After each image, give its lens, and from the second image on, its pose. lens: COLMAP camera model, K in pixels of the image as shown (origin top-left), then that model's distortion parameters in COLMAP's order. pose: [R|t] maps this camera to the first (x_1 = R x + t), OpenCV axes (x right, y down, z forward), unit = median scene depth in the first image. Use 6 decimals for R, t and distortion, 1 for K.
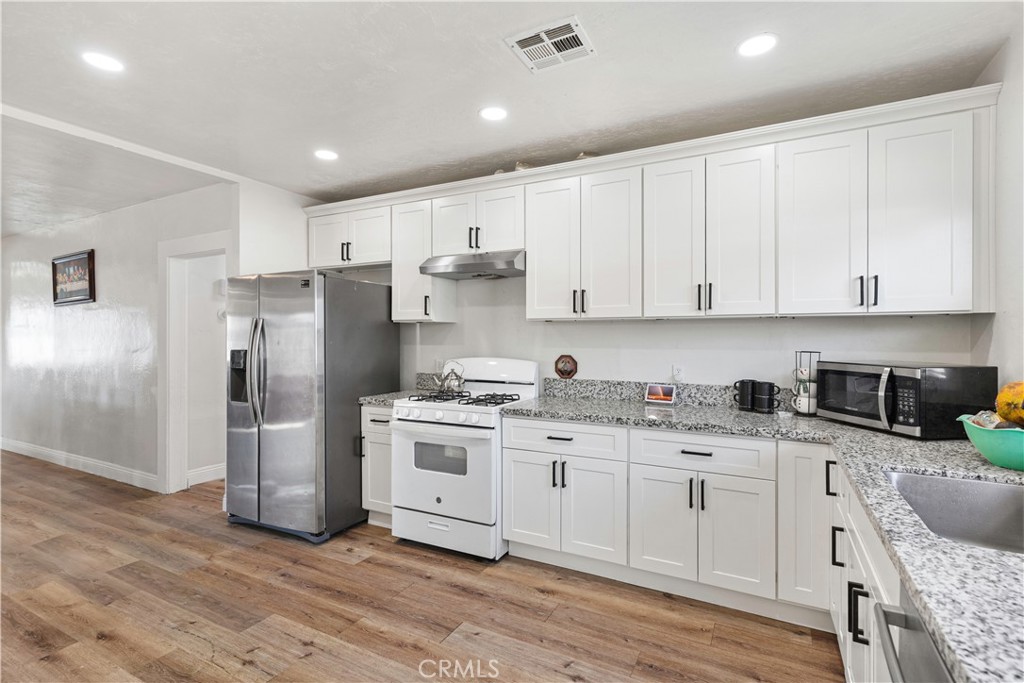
lens RADIAL K [[490.3, 0, 511.6], [0, 490.3, 339.0], [0, 0, 1]] dist [-0.000158, 0.000408]
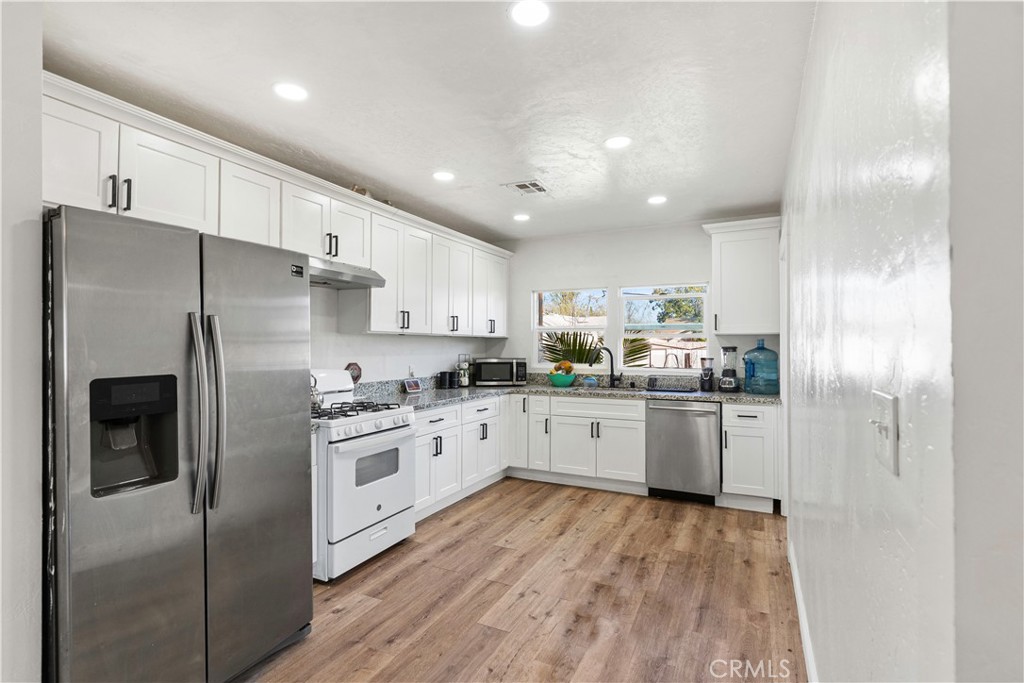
lens RADIAL K [[490.3, 0, 511.2], [0, 490.3, 344.8], [0, 0, 1]] dist [-0.000158, 0.000408]
pose [[-0.028567, -0.000443, 0.999592, -1.286774], [0.000694, 1.000000, 0.000463, -0.012189], [-0.999592, 0.000707, -0.028567, 0.822636]]
